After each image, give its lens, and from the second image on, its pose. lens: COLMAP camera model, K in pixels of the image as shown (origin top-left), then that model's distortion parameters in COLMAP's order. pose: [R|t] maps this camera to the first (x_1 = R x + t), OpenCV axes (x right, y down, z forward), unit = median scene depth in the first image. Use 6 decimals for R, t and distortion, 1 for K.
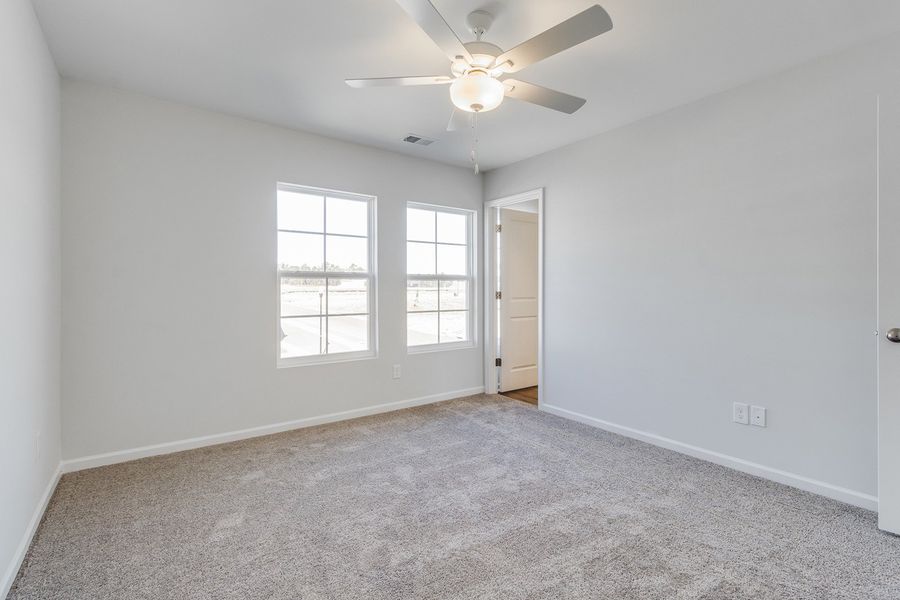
lens RADIAL K [[418.8, 0, 447.6], [0, 418.8, 290.3], [0, 0, 1]] dist [0.003606, -0.000027]
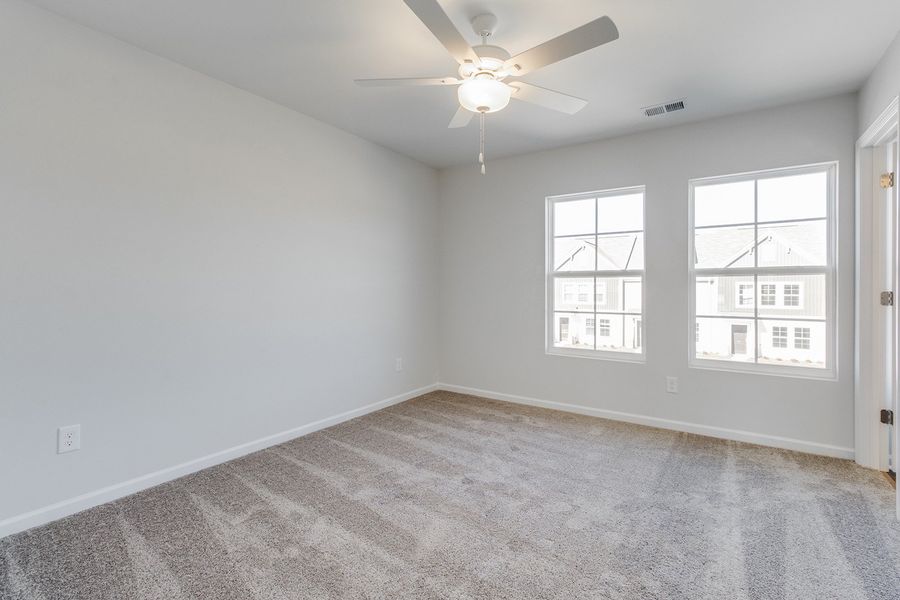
lens RADIAL K [[388.5, 0, 468.6], [0, 388.5, 294.8], [0, 0, 1]] dist [-0.000434, 0.000321]
pose [[0.381207, 0.017204, -0.924330, 0.431395], [-0.005215, 0.999851, 0.016459, 0.001145], [0.924475, -0.001454, 0.381240, 0.305894]]
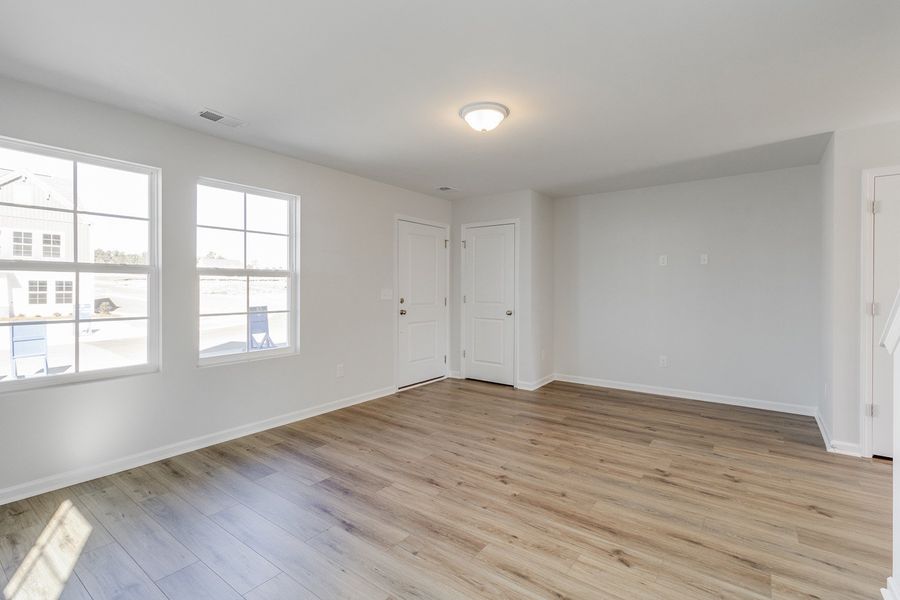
lens RADIAL K [[415.4, 0, 456.7], [0, 415.4, 285.8], [0, 0, 1]] dist [0.003465, 0.000660]
pose [[0.950875, 0.002692, 0.309564, 0.123476], [-0.001315, 0.999988, -0.004656, -0.000246], [-0.309573, 0.004020, 0.950867, 0.089548]]
